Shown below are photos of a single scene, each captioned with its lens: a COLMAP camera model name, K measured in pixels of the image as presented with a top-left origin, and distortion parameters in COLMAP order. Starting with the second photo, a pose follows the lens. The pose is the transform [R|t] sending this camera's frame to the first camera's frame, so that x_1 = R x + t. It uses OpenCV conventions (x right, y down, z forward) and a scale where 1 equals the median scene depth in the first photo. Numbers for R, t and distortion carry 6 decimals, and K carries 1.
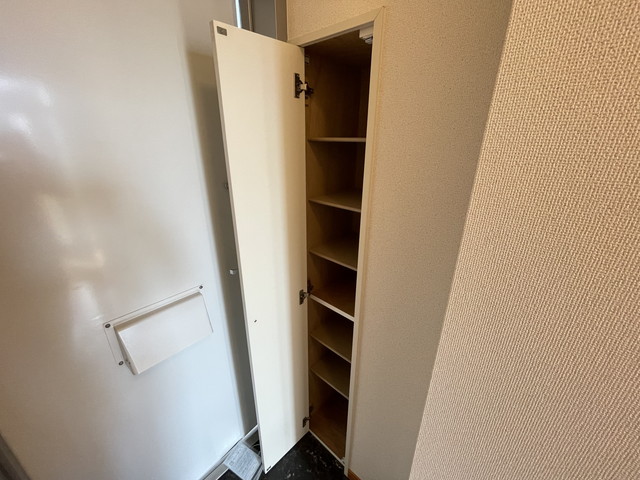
lens RADIAL K [[259.8, 0, 320.0], [0, 259.8, 240.0], [0, 0, 1]] dist [0.000005, 0.000160]
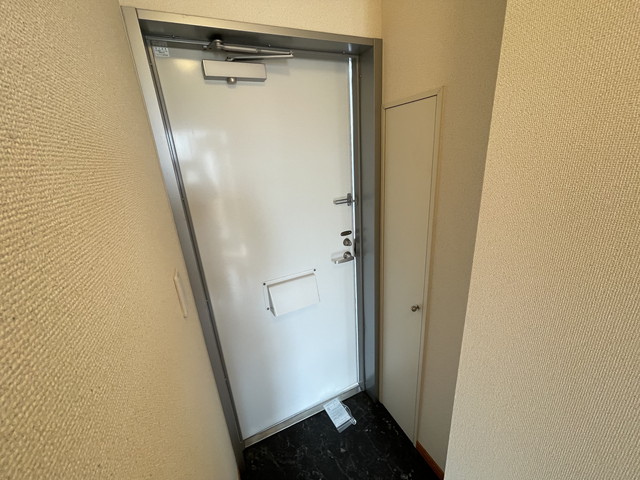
lens RADIAL K [[259.8, 0, 320.0], [0, 259.8, 240.0], [0, 0, 1]] dist [0.000005, 0.000160]
pose [[0.921425, 0.058267, -0.384164, 0.150796], [-0.071586, 0.997225, -0.020450, 0.044884], [0.381906, 0.046344, 0.923039, -0.422435]]
